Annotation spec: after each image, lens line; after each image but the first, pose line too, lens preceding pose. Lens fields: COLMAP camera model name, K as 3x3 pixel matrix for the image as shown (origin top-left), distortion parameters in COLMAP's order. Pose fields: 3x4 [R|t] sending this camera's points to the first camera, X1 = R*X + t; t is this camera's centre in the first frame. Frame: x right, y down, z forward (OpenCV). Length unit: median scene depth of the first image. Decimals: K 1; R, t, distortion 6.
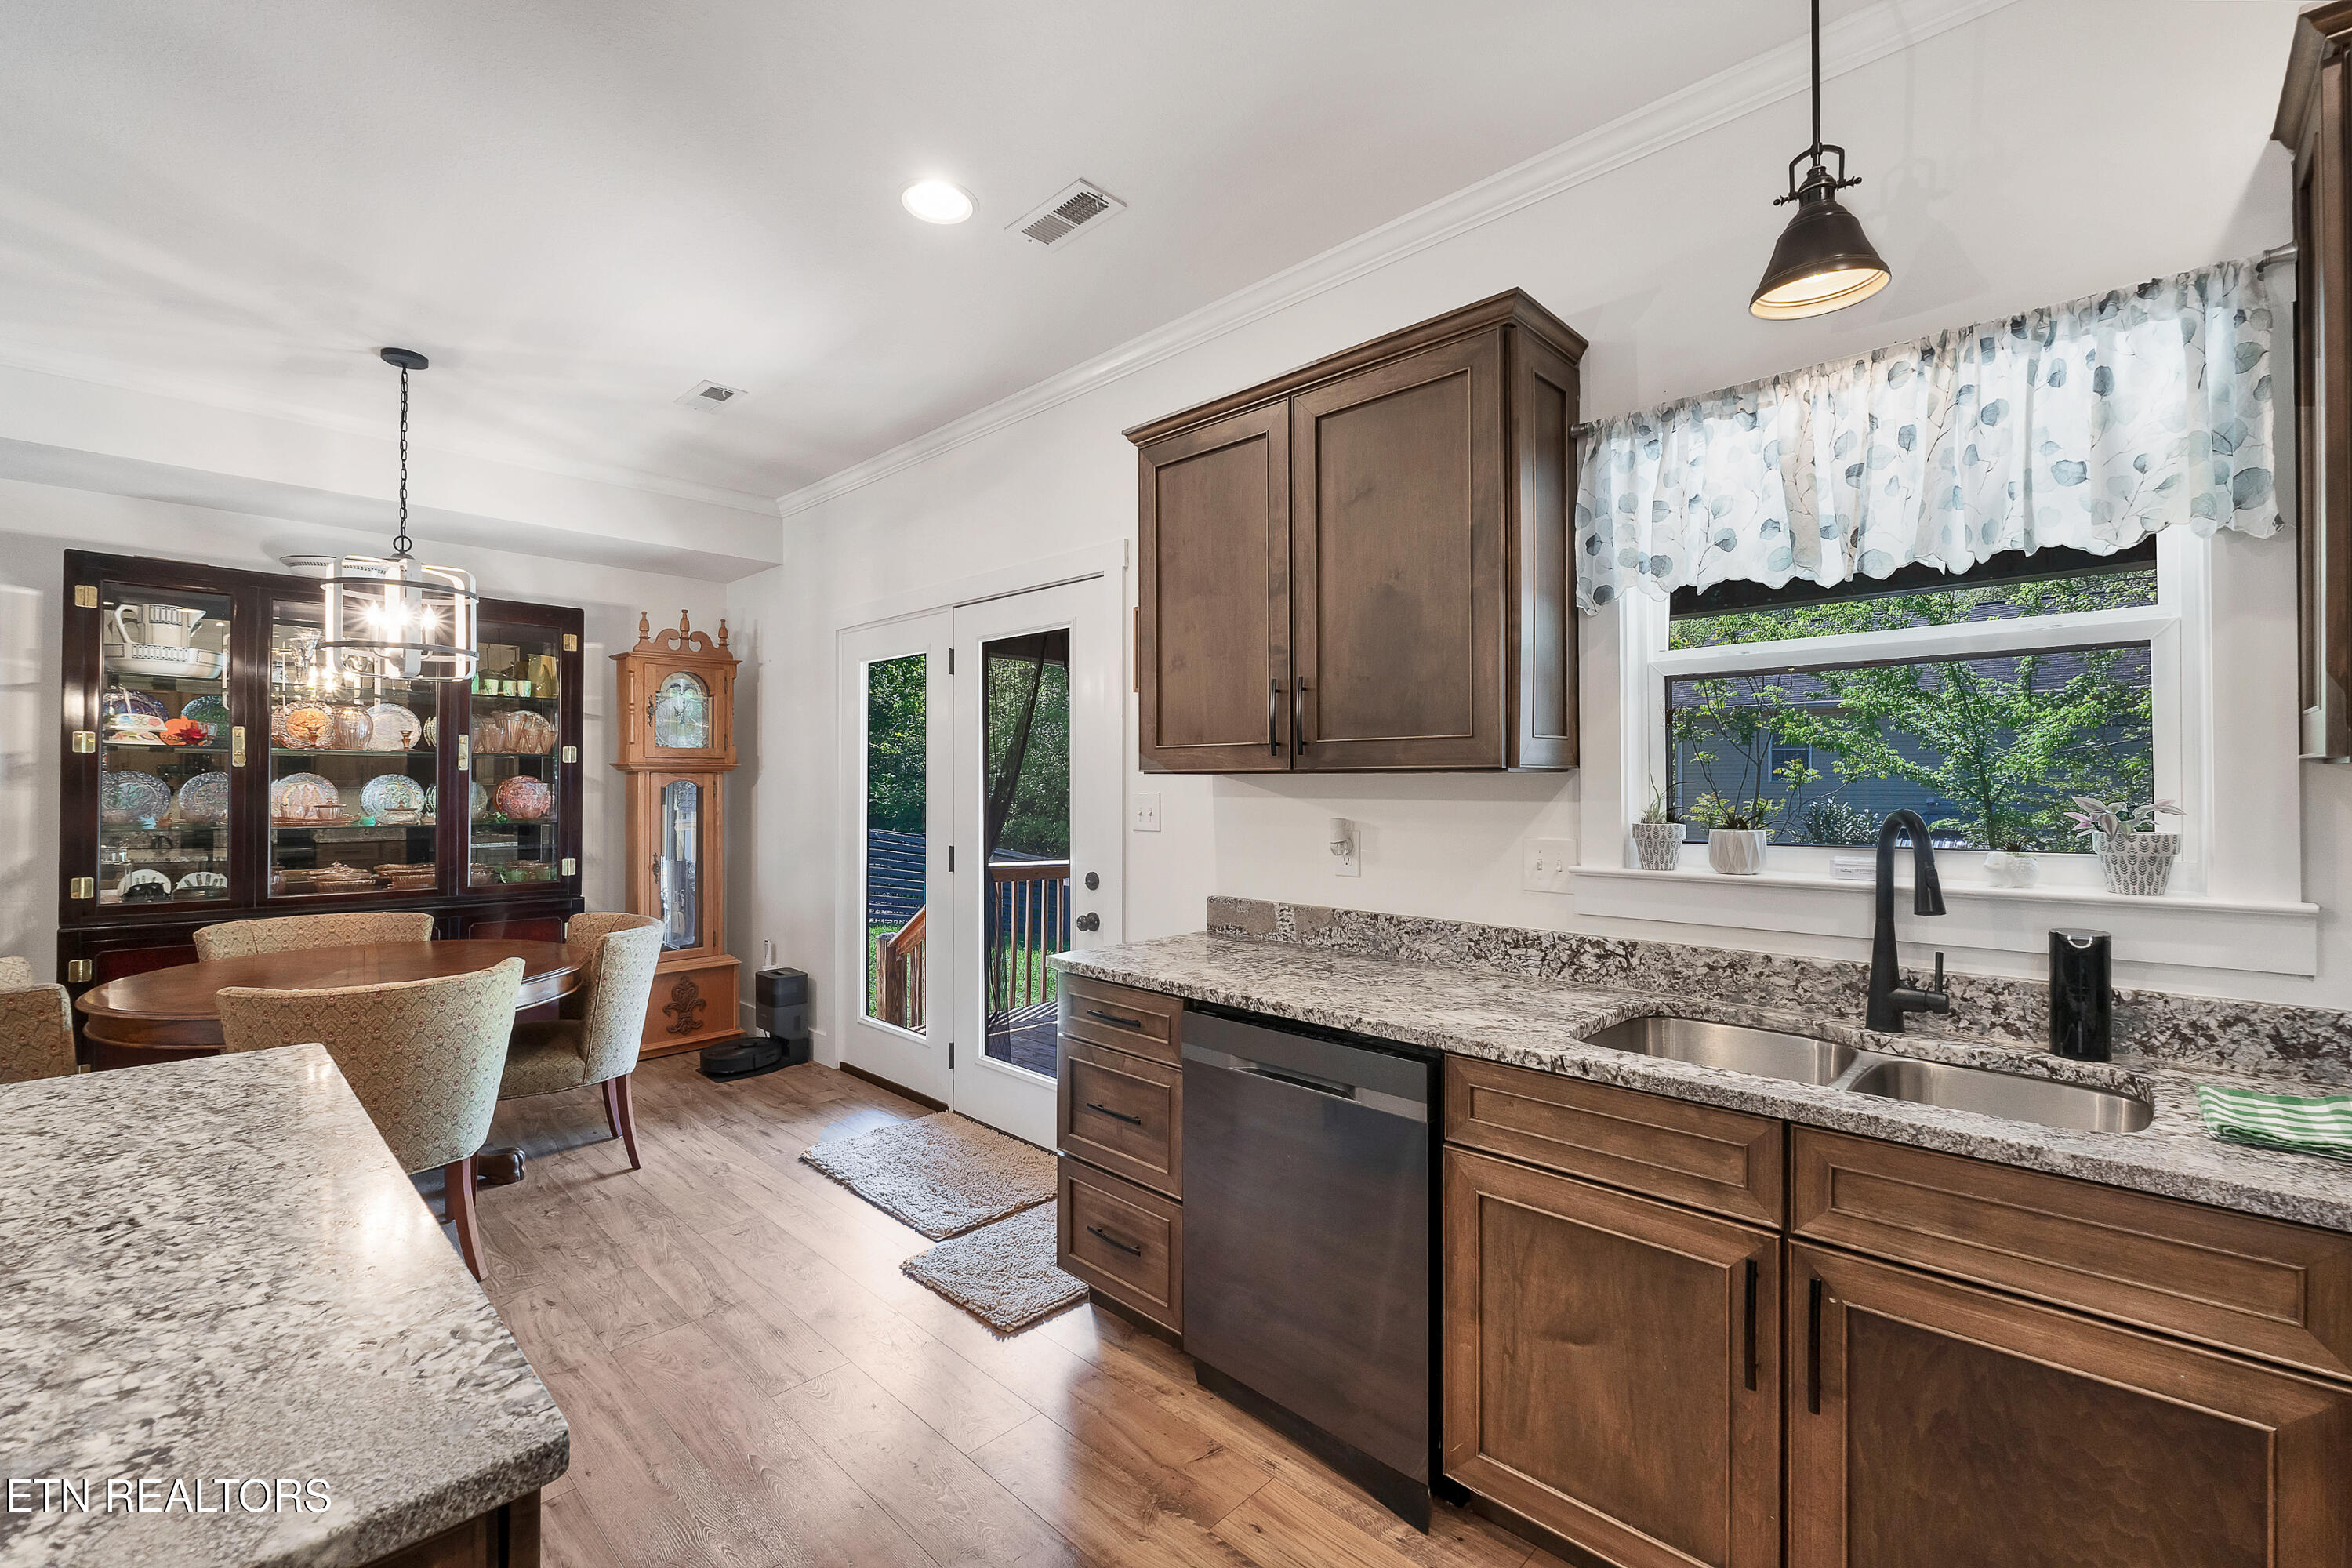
lens RADIAL K [[987.9, 0, 1191.0], [0, 987.9, 784.5], [0, 0, 1]] dist [-0.004240, 0.000269]
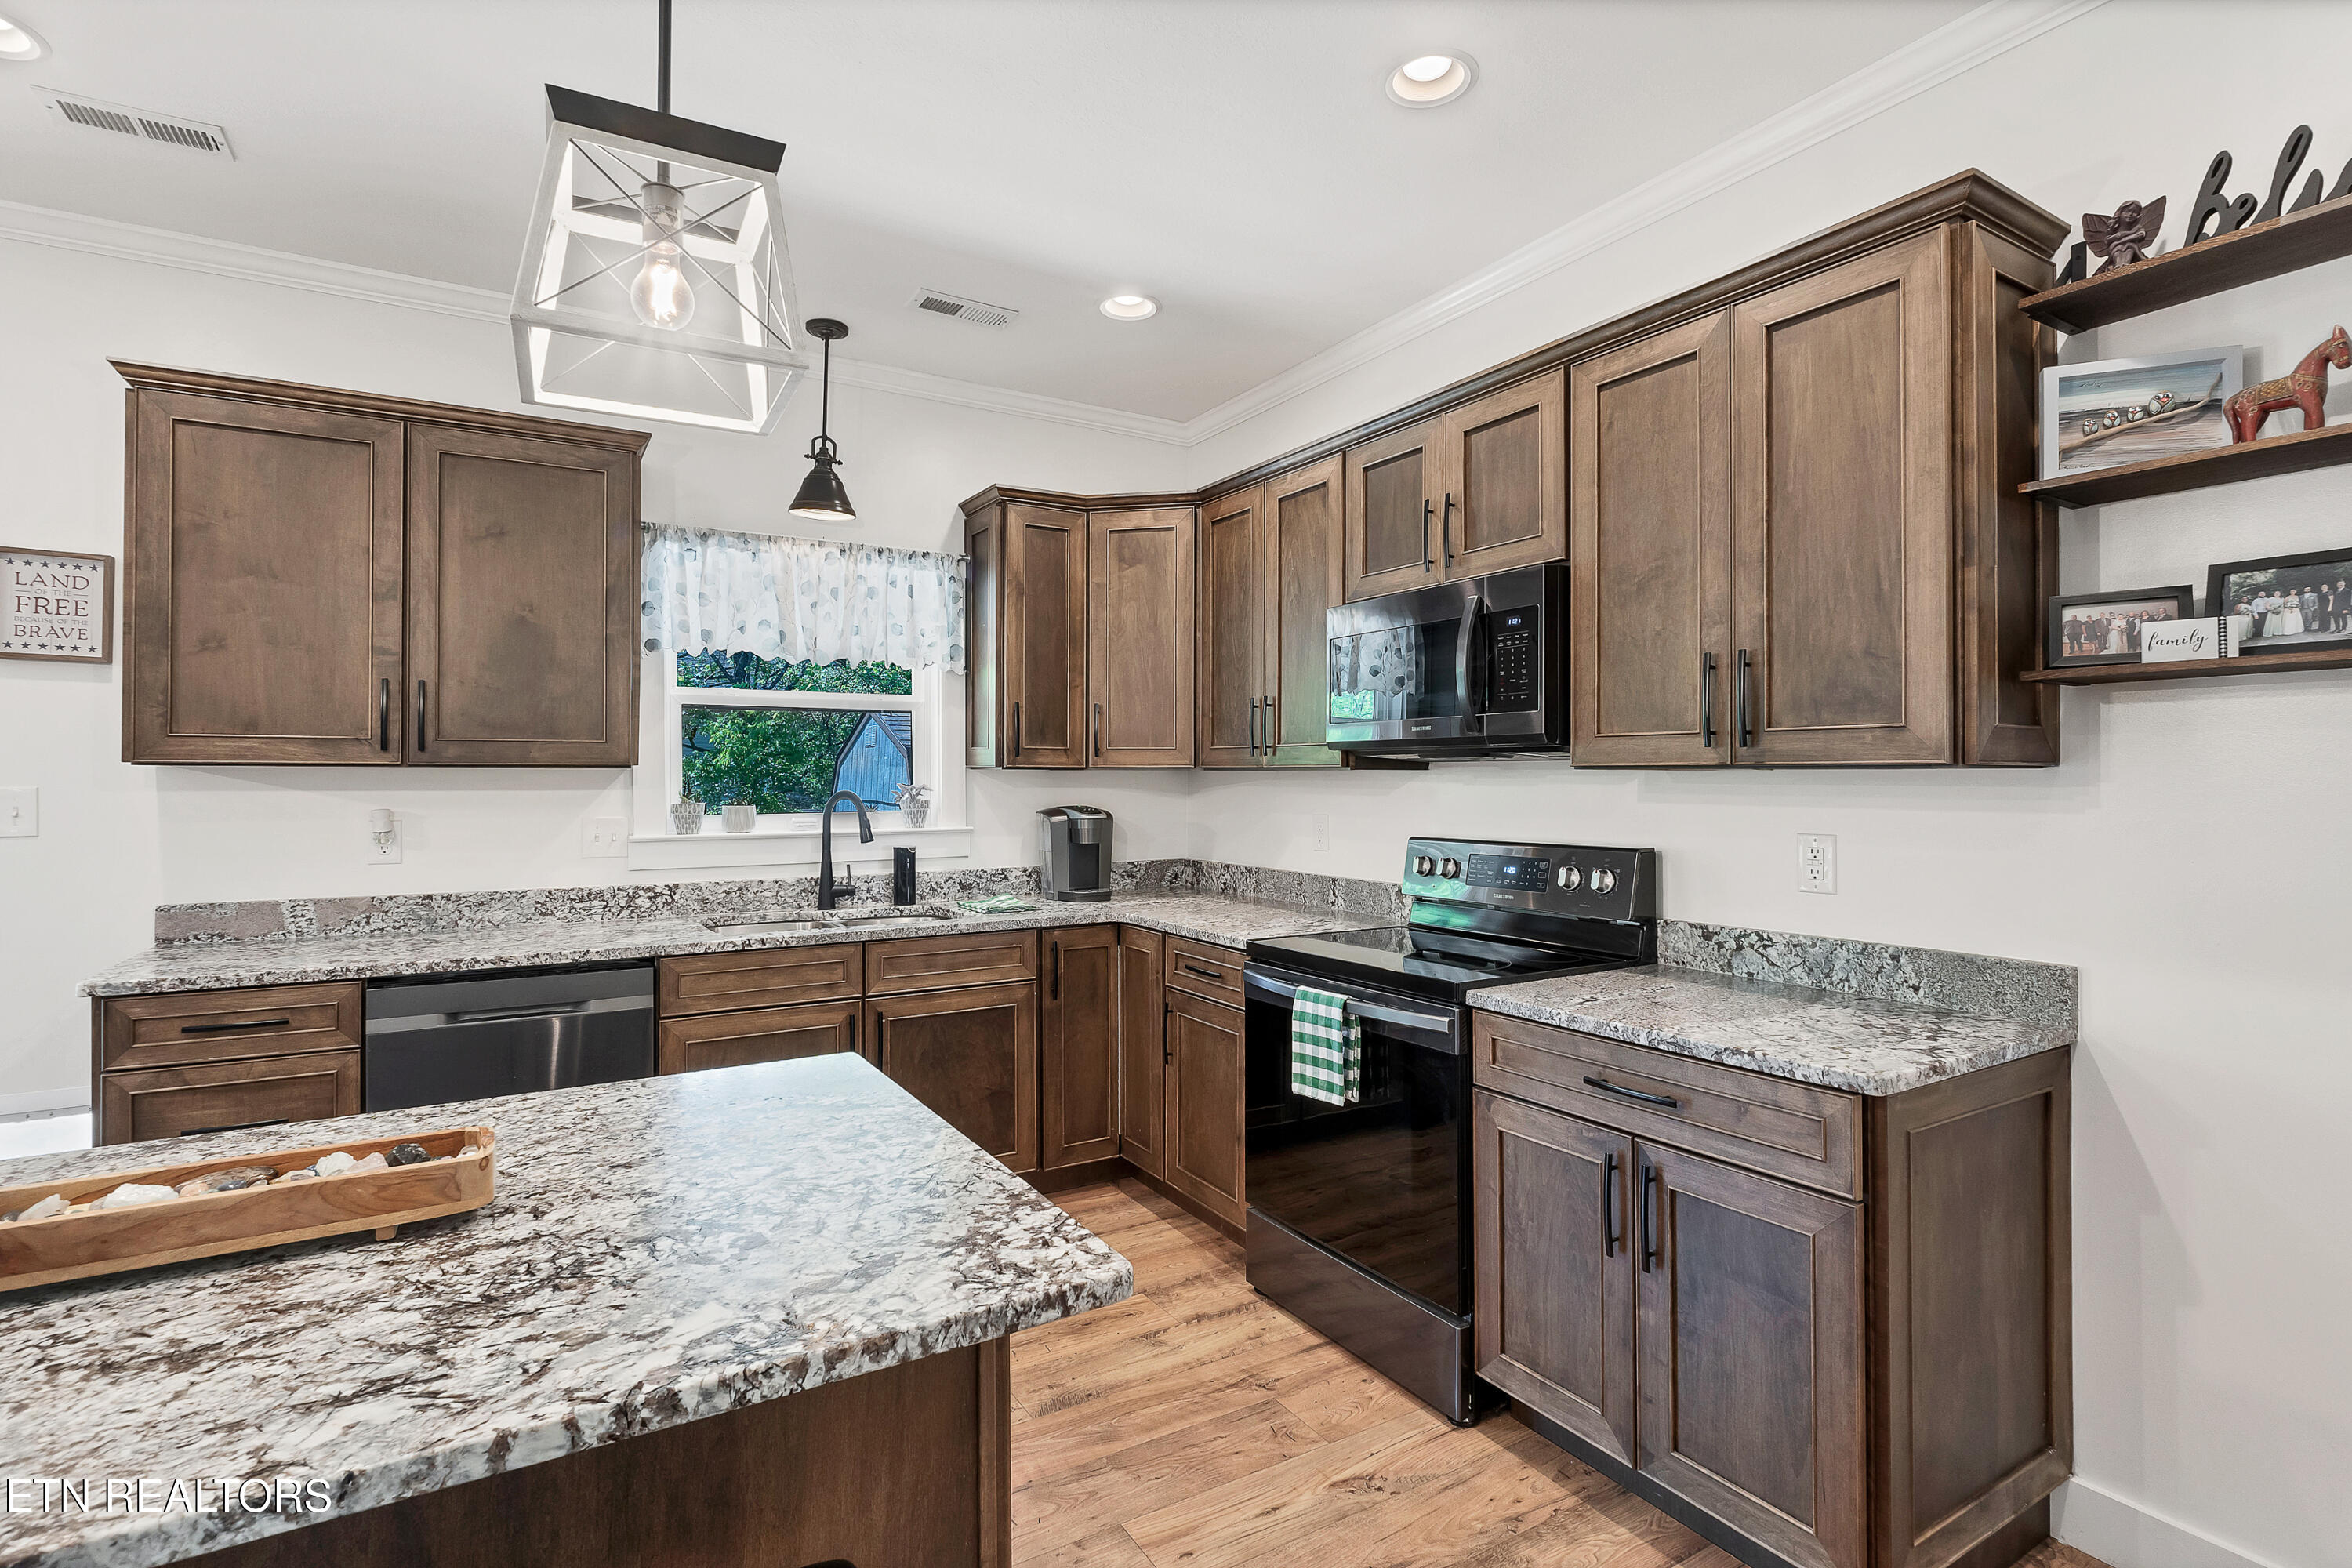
lens RADIAL K [[1057.9, 0, 1167.8], [0, 1057.9, 768.1], [0, 0, 1]] dist [-0.007927, -0.001413]
pose [[0.262465, 0.009204, 0.964898, -1.053640], [-0.002530, 0.999958, -0.008850, -0.001465], [-0.964938, -0.000118, 0.262477, -0.144852]]
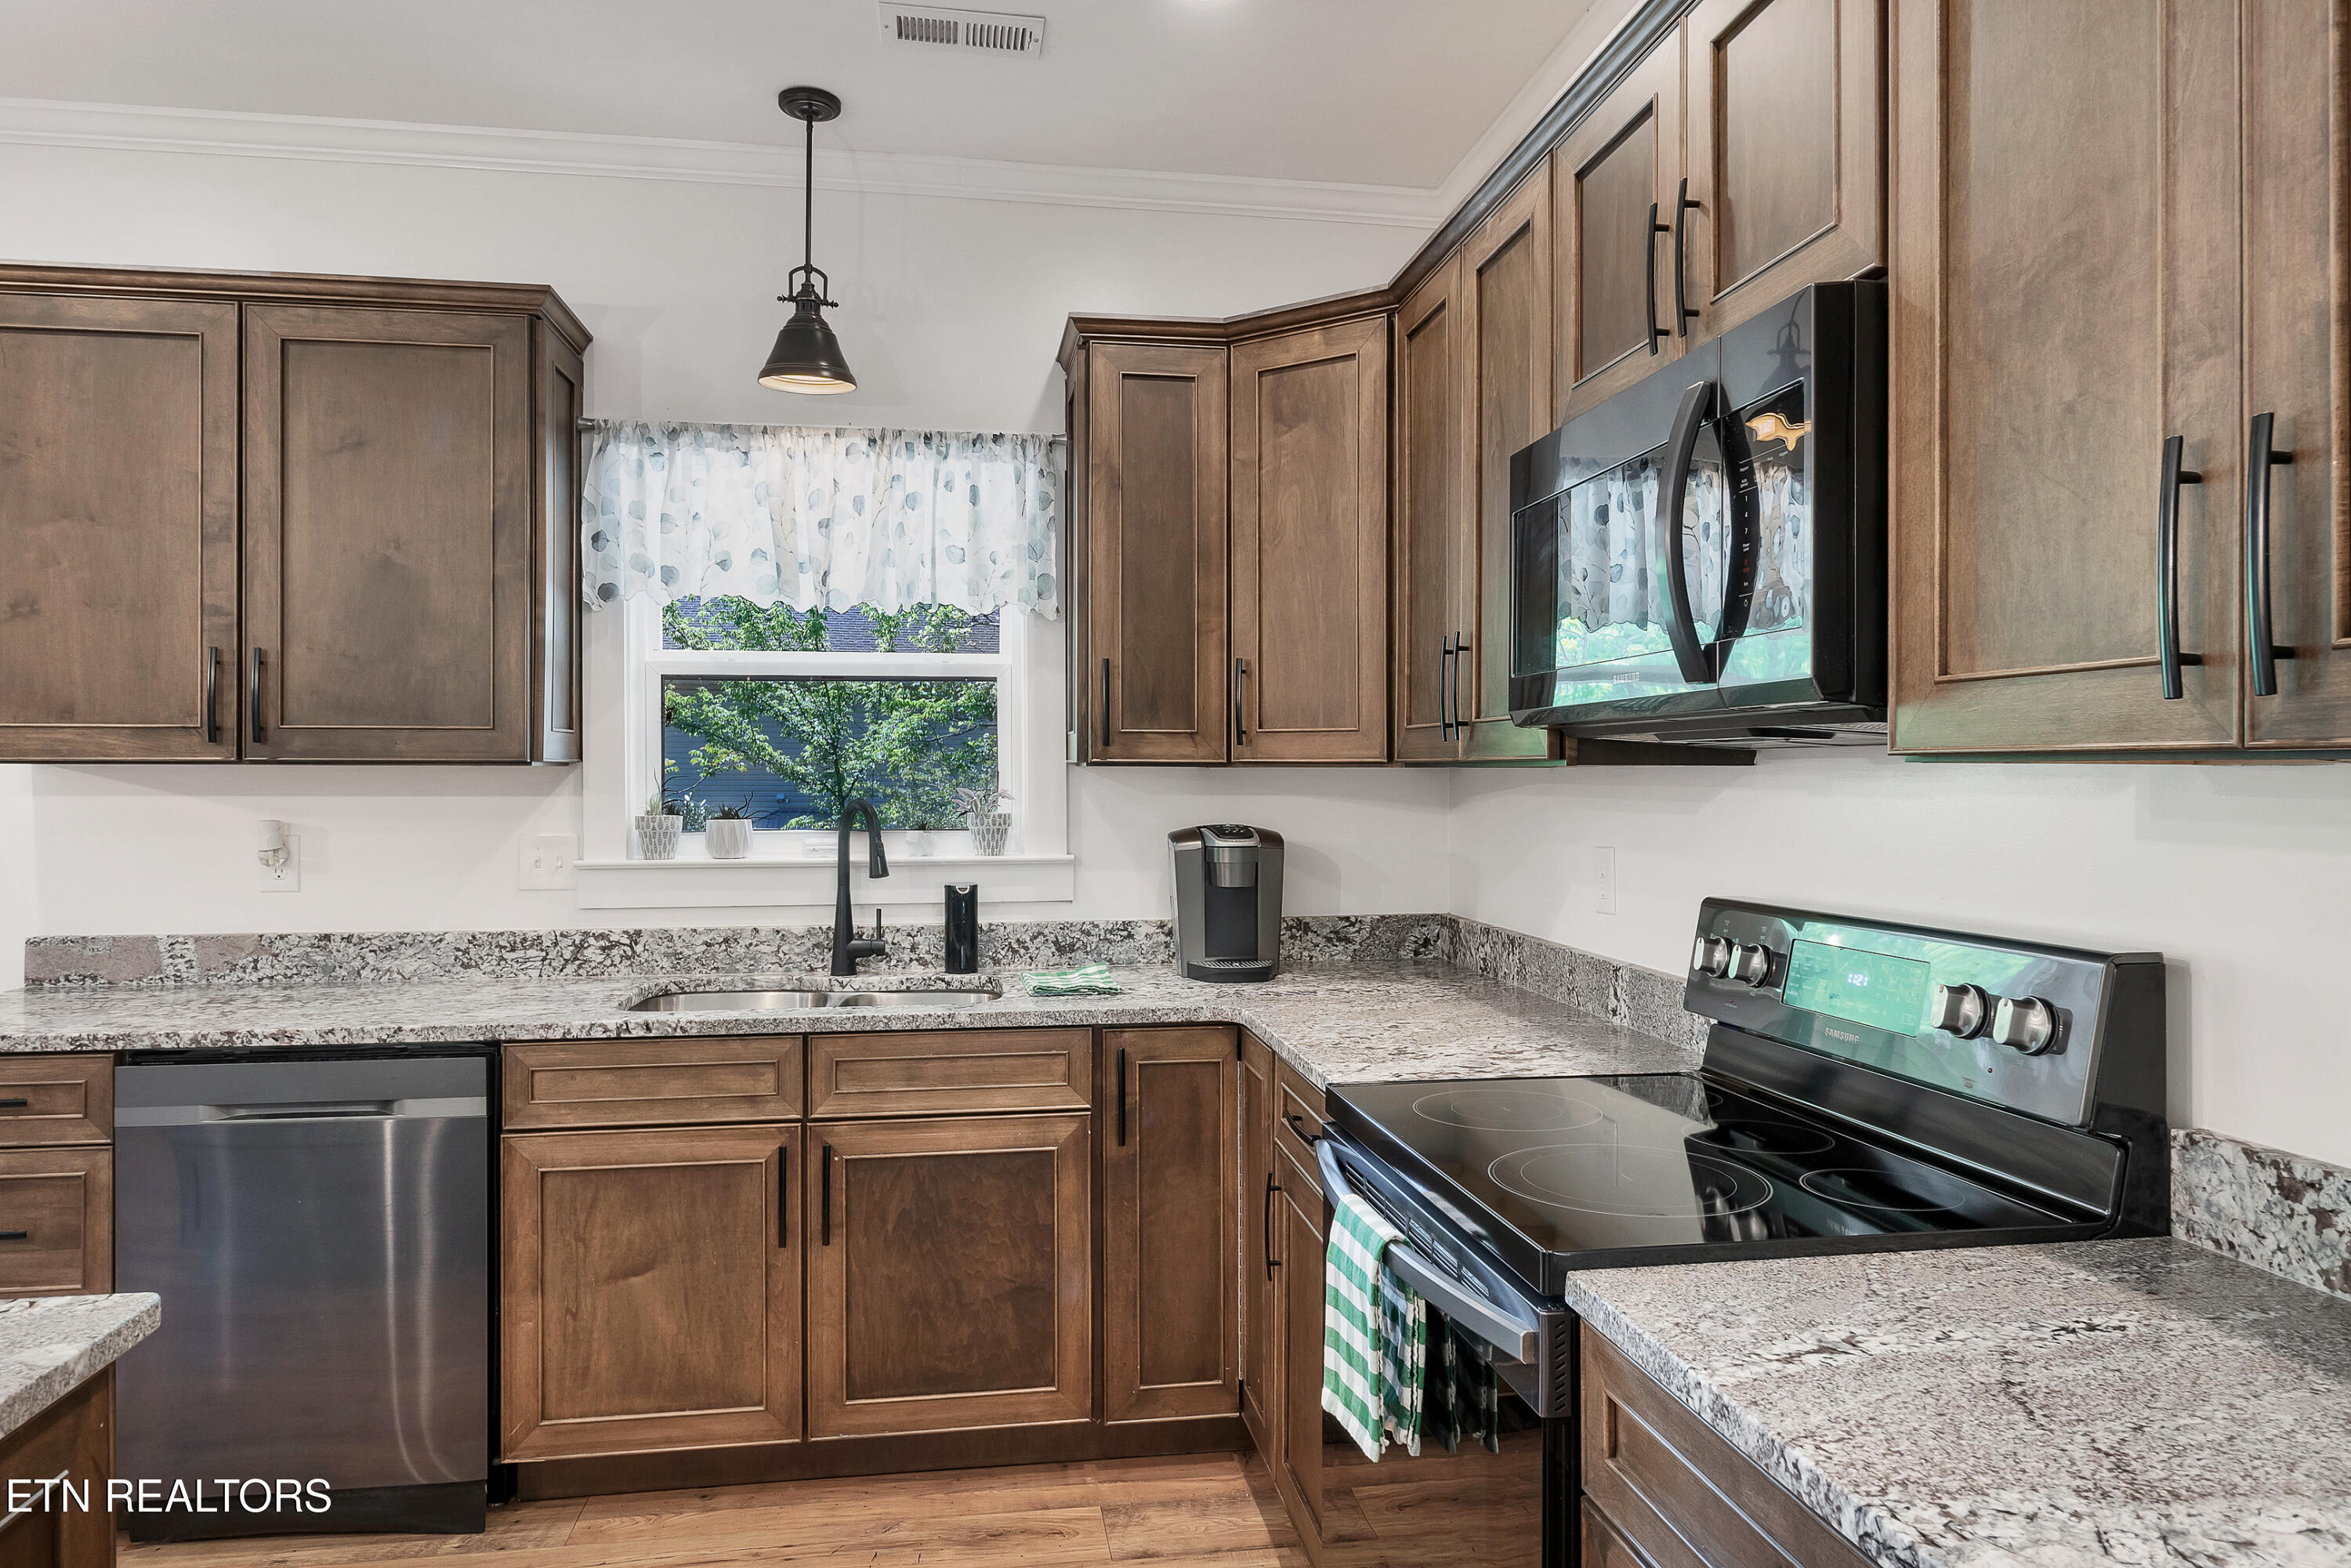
lens RADIAL K [[1415.3, 0, 1191.2], [0, 1415.3, 769.4], [0, 0, 1]] dist [-0.035043, 0.020309]
pose [[0.596650, 0.003411, 0.802495, -0.472455], [-0.000950, 0.999993, -0.003544, -0.006115], [-0.802501, 0.001353, 0.596649, -0.423096]]
